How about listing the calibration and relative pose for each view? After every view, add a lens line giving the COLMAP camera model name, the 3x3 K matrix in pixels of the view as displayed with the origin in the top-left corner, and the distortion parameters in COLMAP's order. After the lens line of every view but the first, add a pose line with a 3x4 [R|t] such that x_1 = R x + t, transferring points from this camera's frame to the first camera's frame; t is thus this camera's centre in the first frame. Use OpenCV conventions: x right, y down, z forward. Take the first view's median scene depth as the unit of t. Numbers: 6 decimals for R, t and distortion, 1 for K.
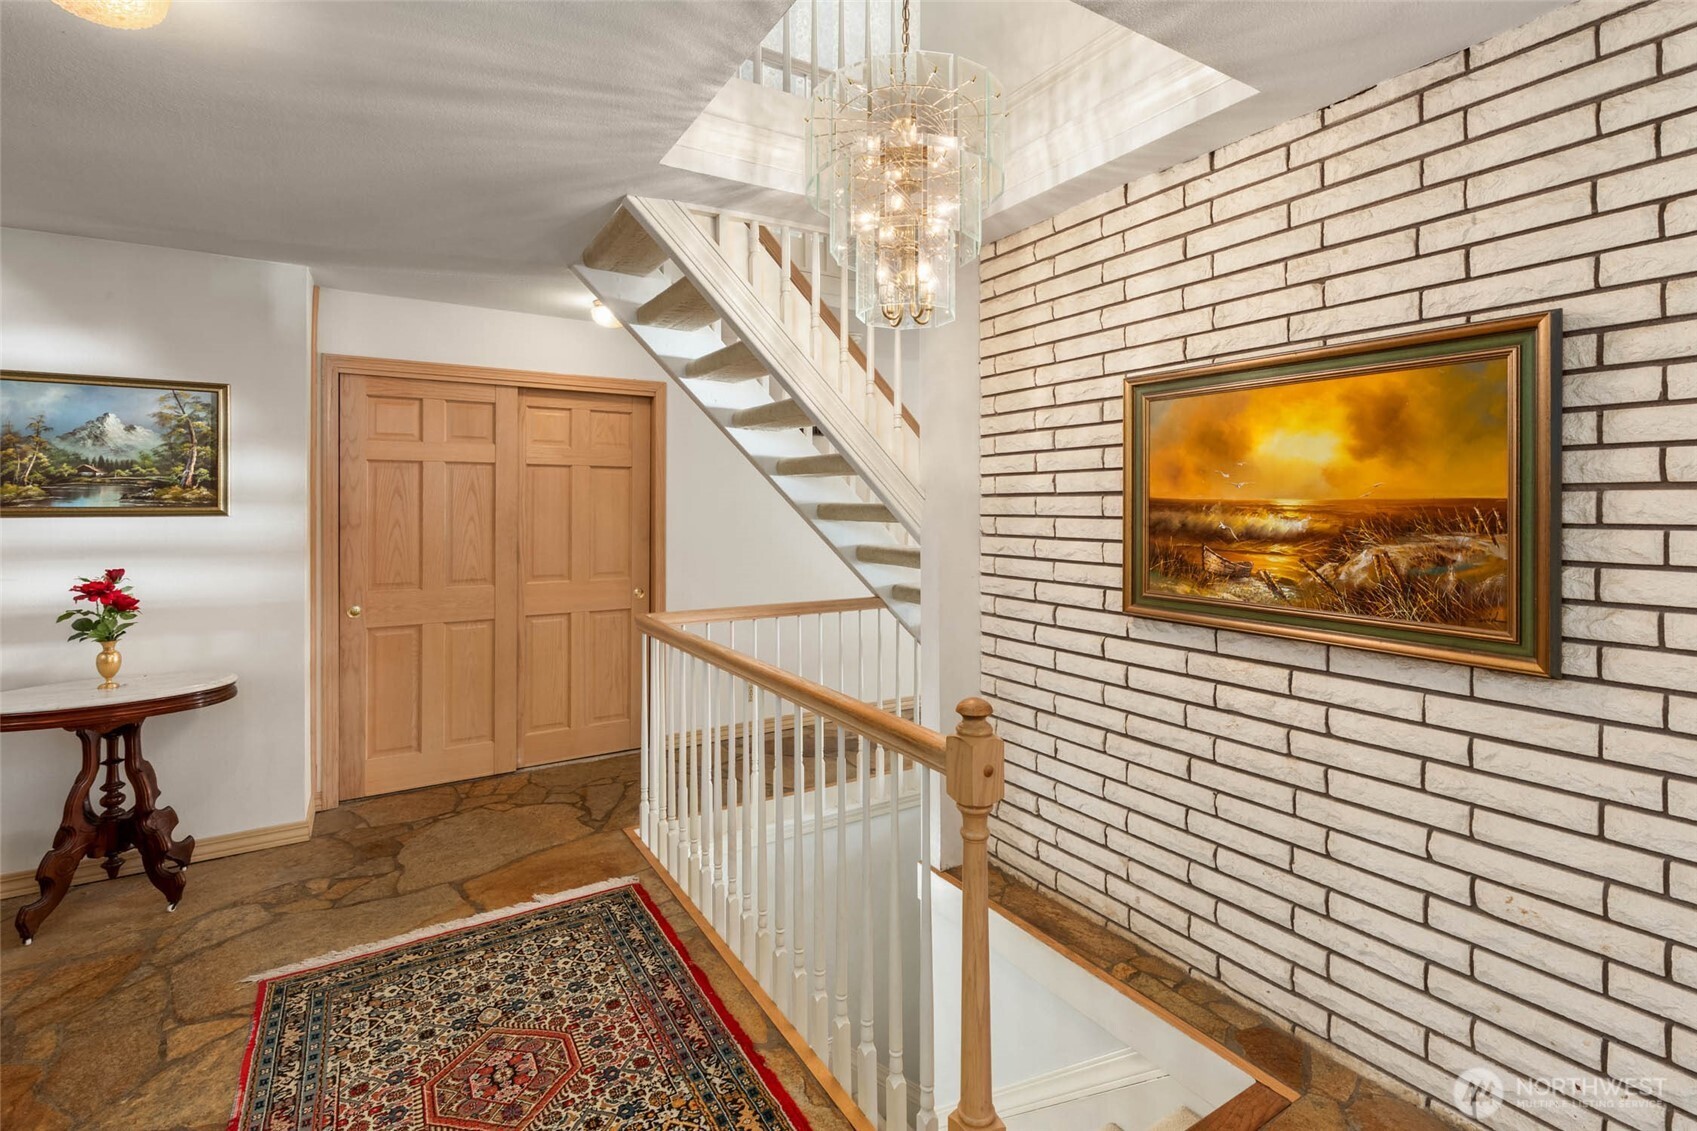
lens RADIAL K [[783.6, 0, 885.3], [0, 783.6, 497.5], [0, 0, 1]] dist [-0.000557, -0.000208]
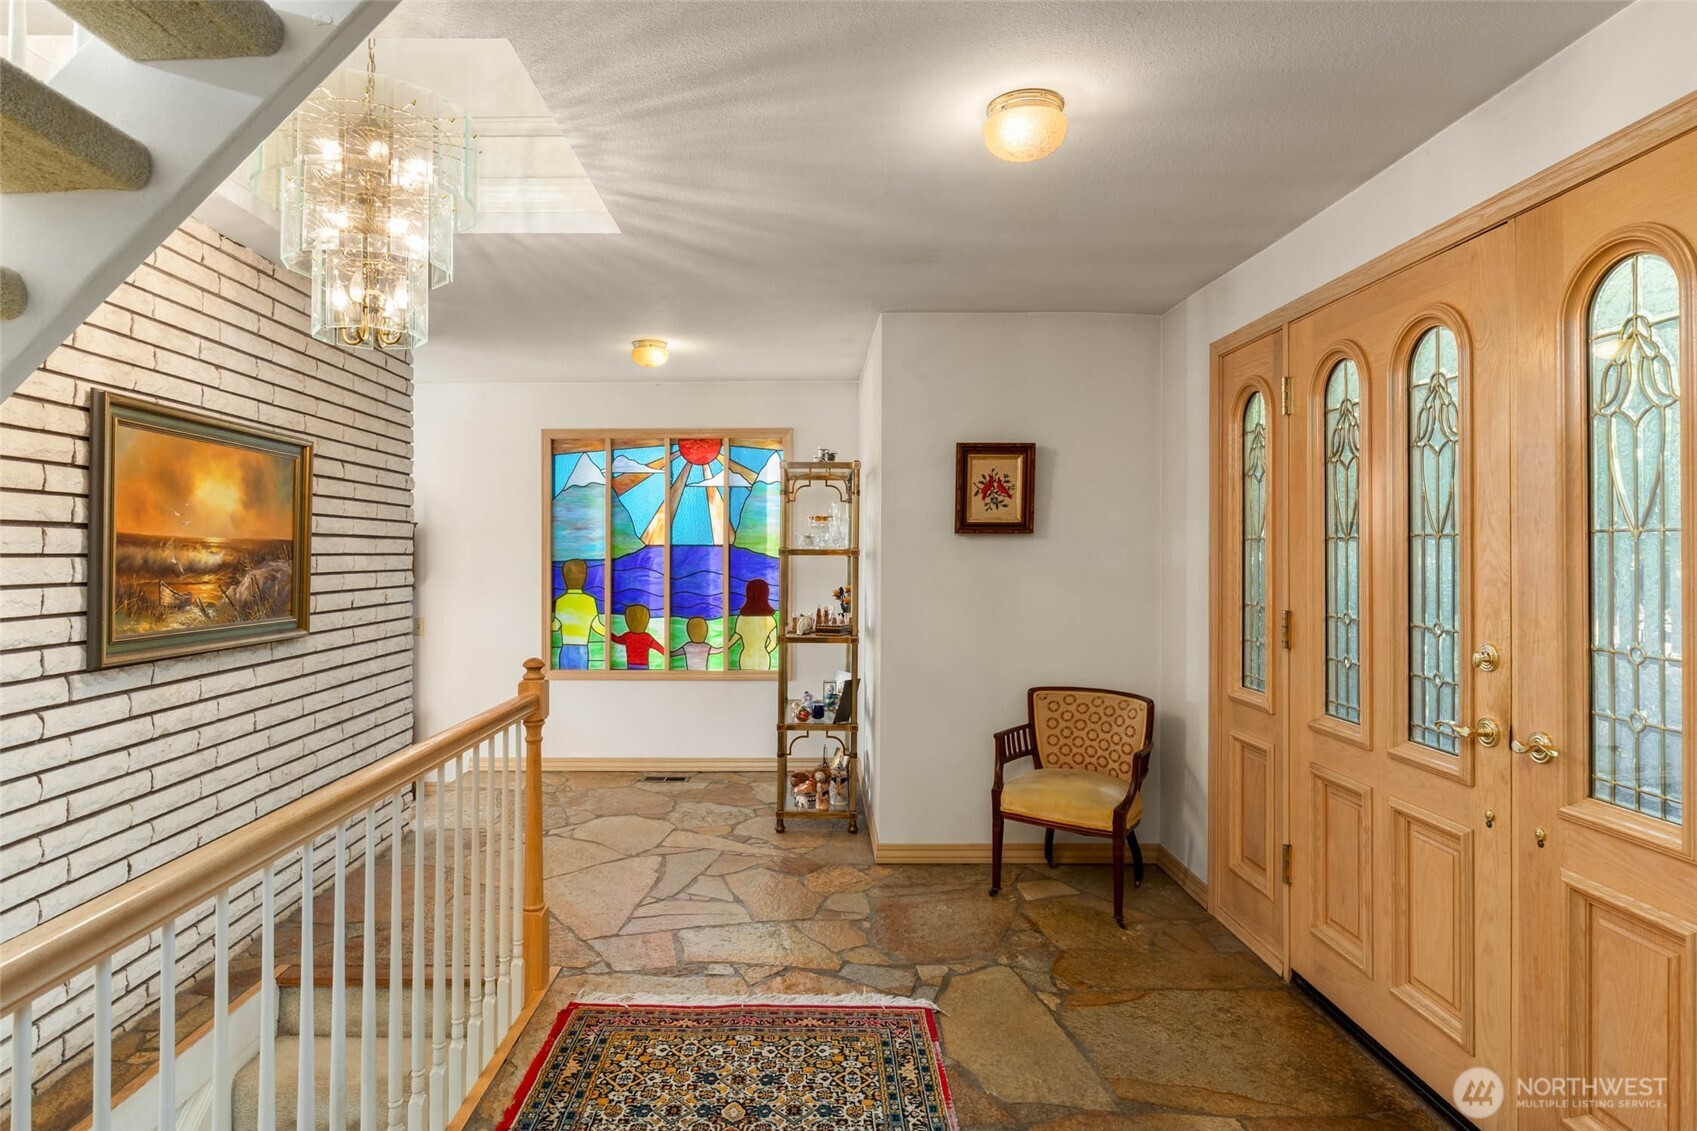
lens RADIAL K [[980.0, 0, 848.5], [0, 980.0, 565.5], [0, 0, 1]] dist [-0.000043, -0.000025]
pose [[-0.856275, -0.005386, 0.516492, -1.059233], [-0.003229, 0.999982, 0.005074, 0.033138], [-0.516510, 0.002677, -0.856277, 1.688896]]
